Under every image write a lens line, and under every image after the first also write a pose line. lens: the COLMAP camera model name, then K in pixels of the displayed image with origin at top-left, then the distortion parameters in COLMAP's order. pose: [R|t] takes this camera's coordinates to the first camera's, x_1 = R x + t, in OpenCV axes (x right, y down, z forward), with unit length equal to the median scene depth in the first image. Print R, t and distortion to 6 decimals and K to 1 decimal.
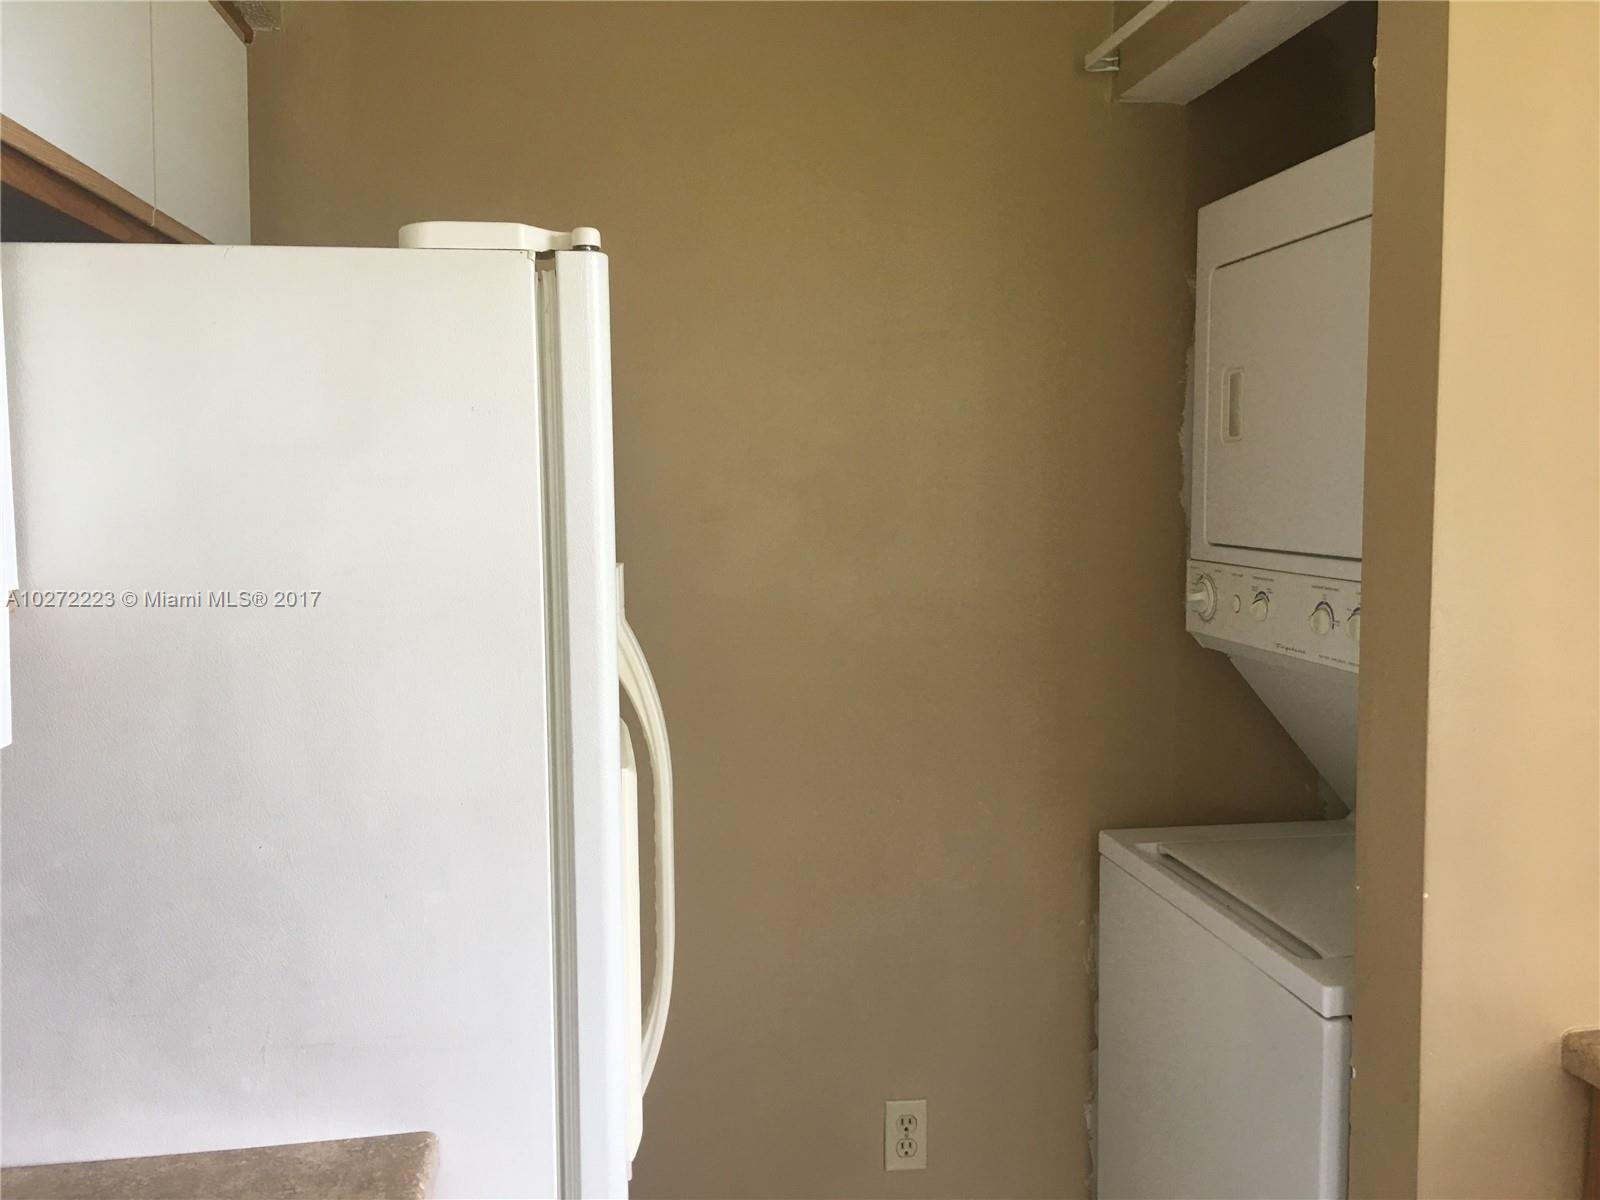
lens RADIAL K [[1362.7, 0, 800.0], [0, 1362.7, 600.0], [0, 0, 1]] dist [0.079738, -0.107346]
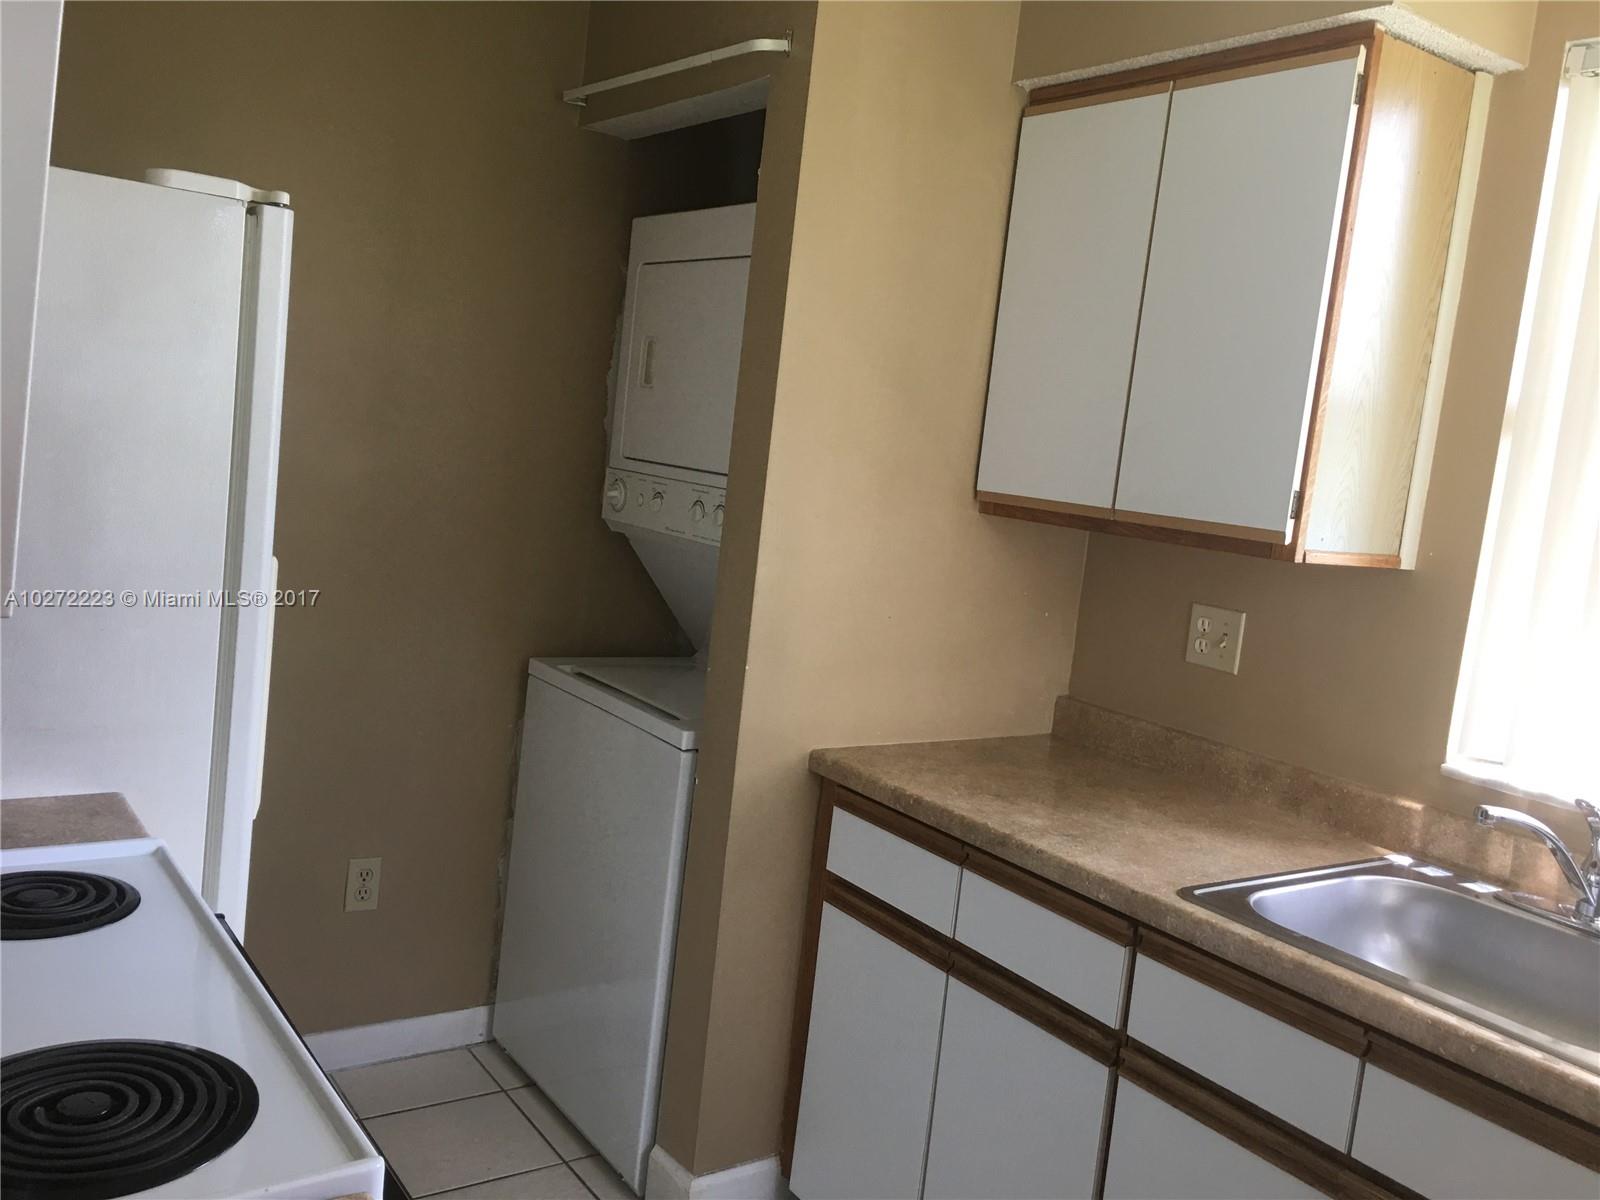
lens RADIAL K [[1355.3, 0, 784.0], [0, 1355.3, 589.0], [0, 0, 1]] dist [0.090937, -0.110577]
pose [[0.893005, 0.060226, 0.446000, -0.186054], [-0.081668, 0.996238, 0.028993, 0.043779], [-0.442576, -0.062315, 0.894563, -0.369030]]
